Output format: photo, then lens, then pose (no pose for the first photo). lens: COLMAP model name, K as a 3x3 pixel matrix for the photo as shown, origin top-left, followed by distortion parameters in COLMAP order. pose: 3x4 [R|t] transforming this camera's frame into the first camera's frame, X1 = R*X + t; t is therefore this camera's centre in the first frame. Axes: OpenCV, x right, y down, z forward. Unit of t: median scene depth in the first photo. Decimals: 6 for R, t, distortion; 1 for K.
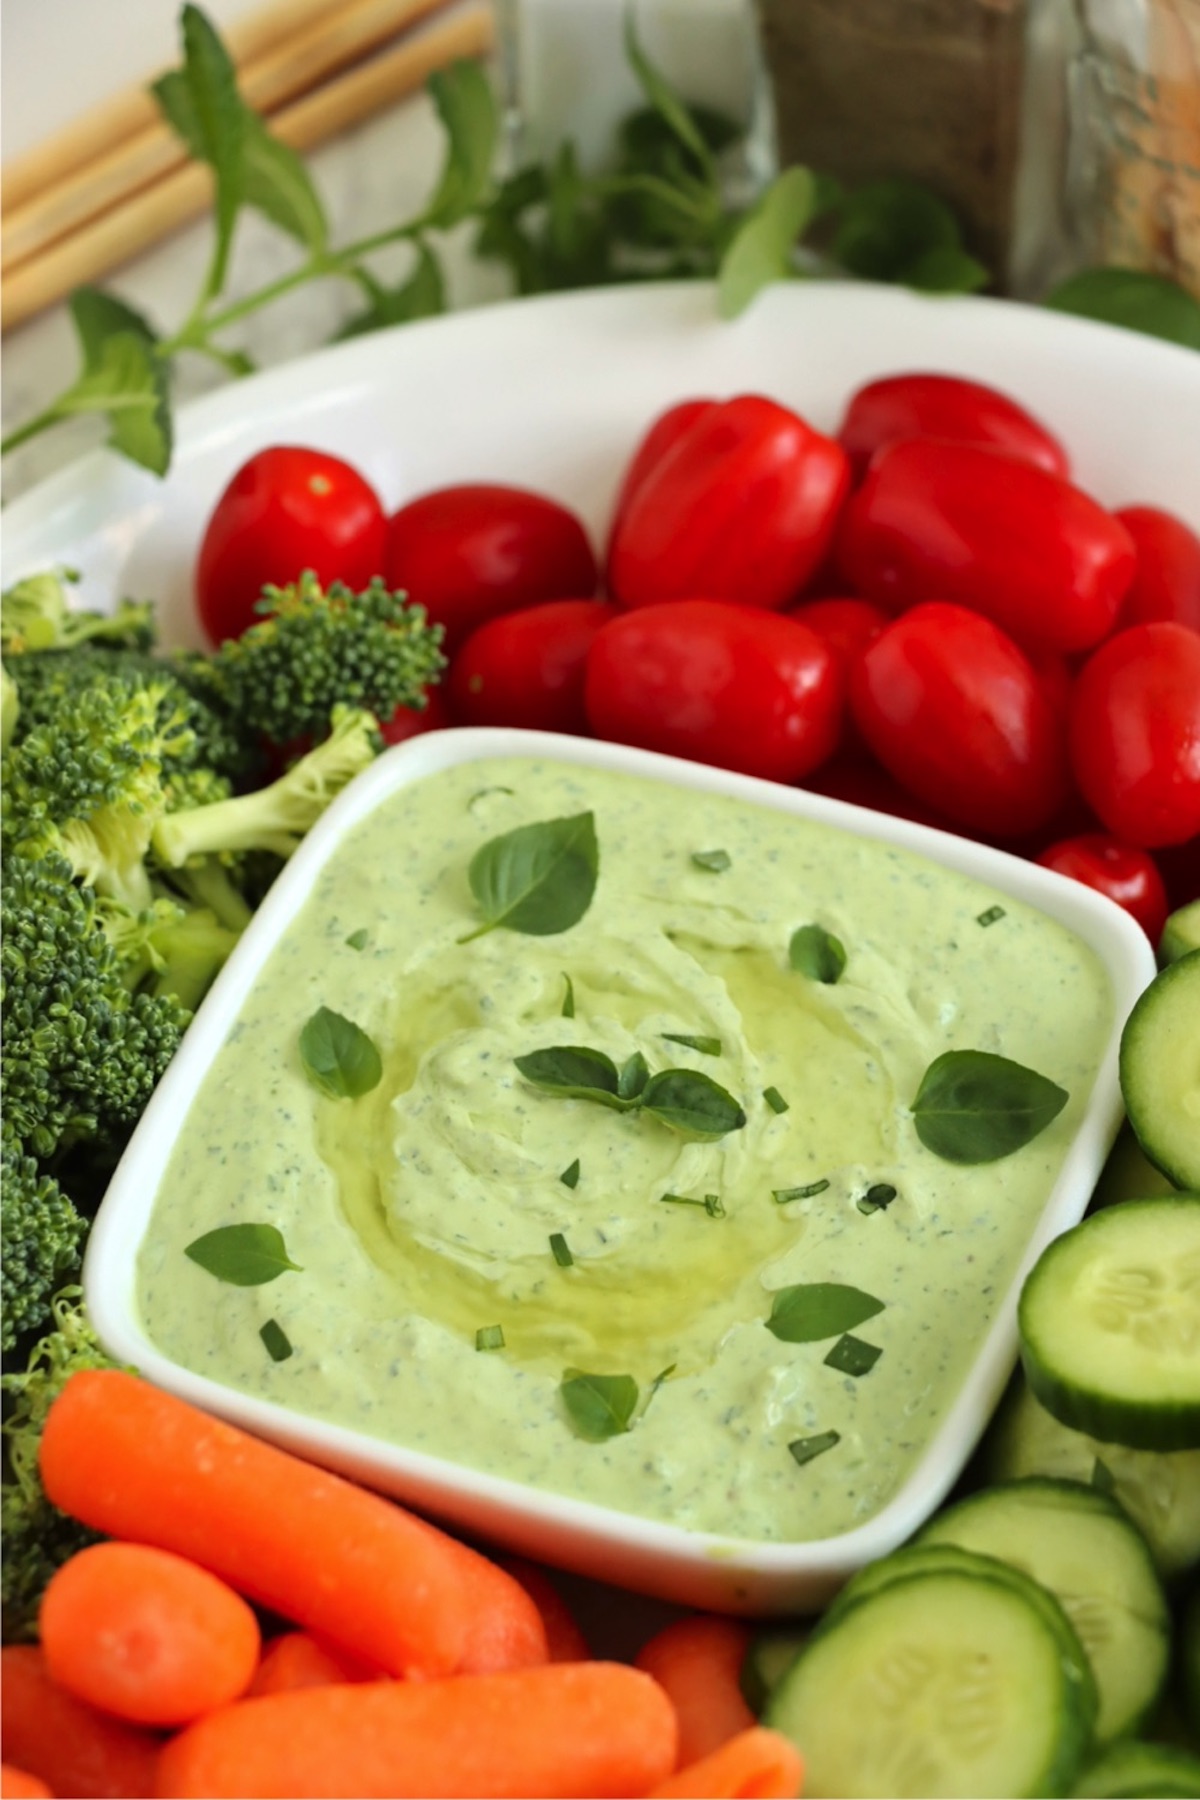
lens RADIAL K [[5402.6, 0, 606.8], [0, 5402.6, 895.2], [0, 0, 1]] dist [0.279040, 0.000000]
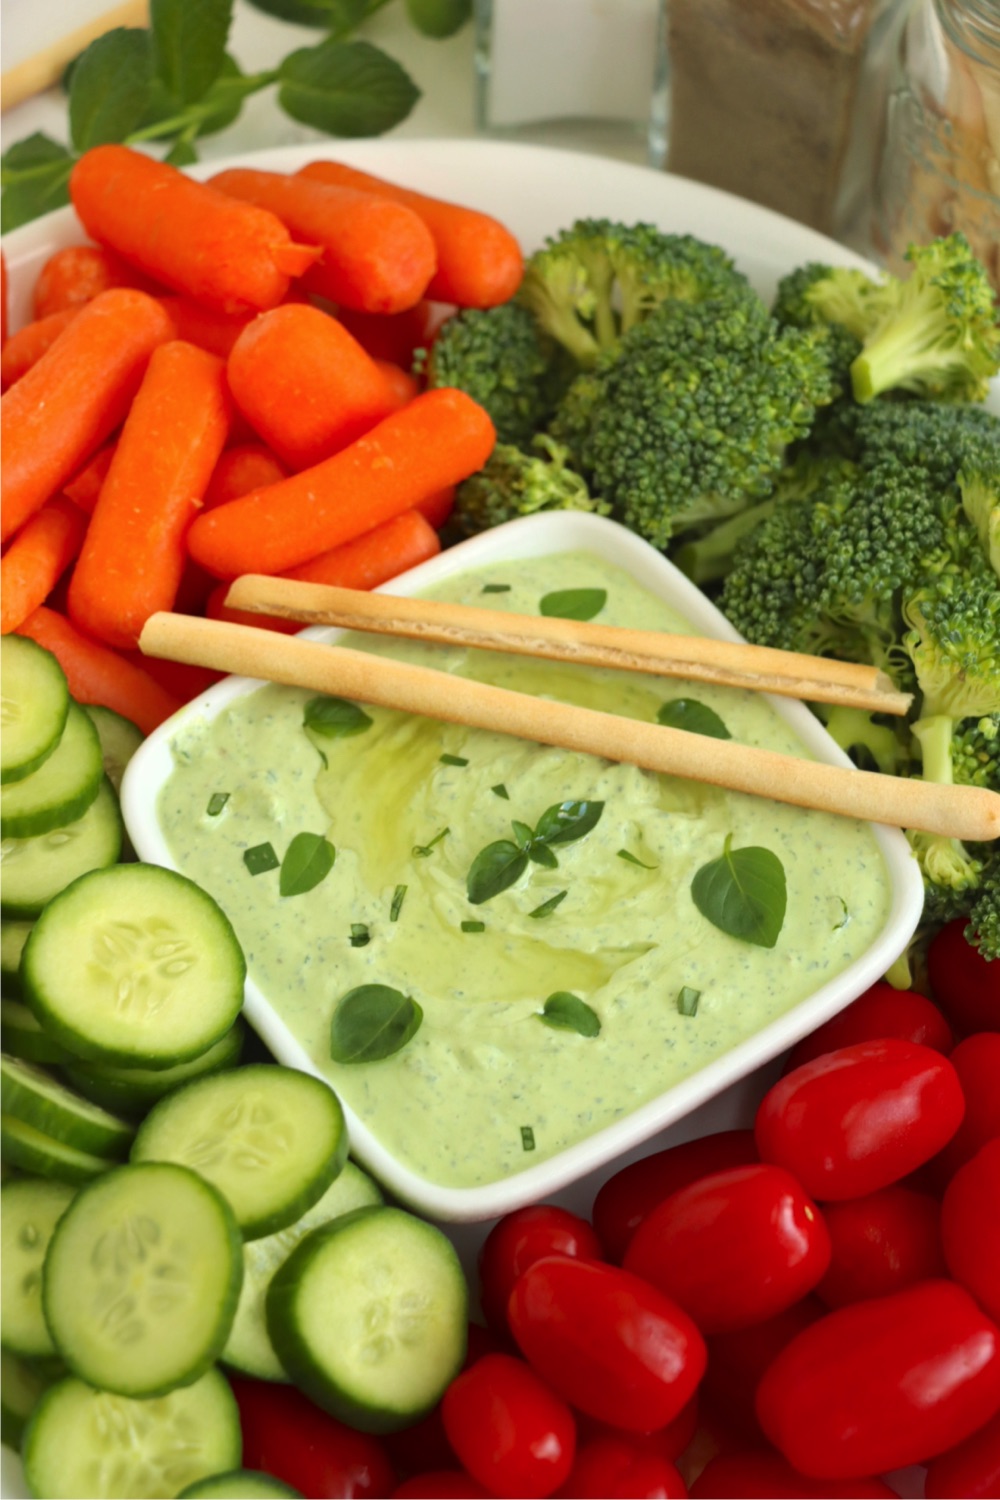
lens RADIAL K [[3612.6, 0, 507.2], [0, 3612.6, 740.3], [0, 0, 1]] dist [0.022994, 0.000000]
pose [[-0.545356, 0.734574, -0.403717, 0.364503], [-0.623828, -0.034003, 0.780821, -0.687326], [0.559843, 0.677676, 0.476792, 0.536197]]
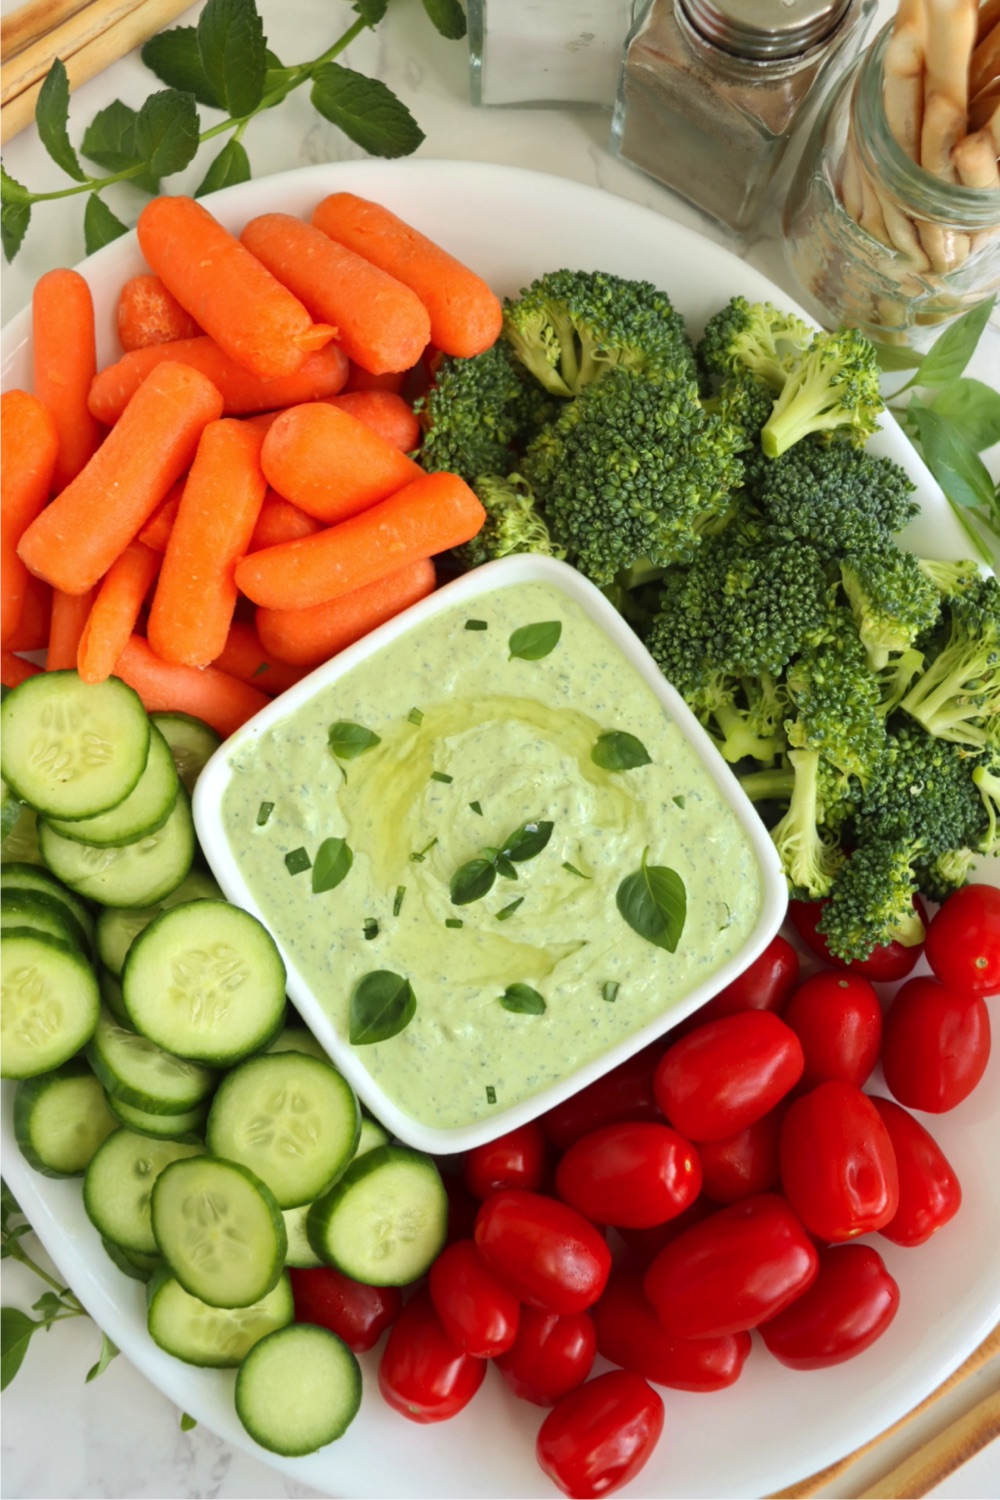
lens RADIAL K [[1956.5, 0, 501.7], [0, 1956.5, 752.5], [0, 0, 1]] dist [-0.095491, 0.000000]
pose [[-0.558659, 0.829396, -0.001677, -0.026138], [-0.608533, -0.408516, 0.680295, -0.409673], [0.563549, 0.381074, 0.732936, 0.493154]]
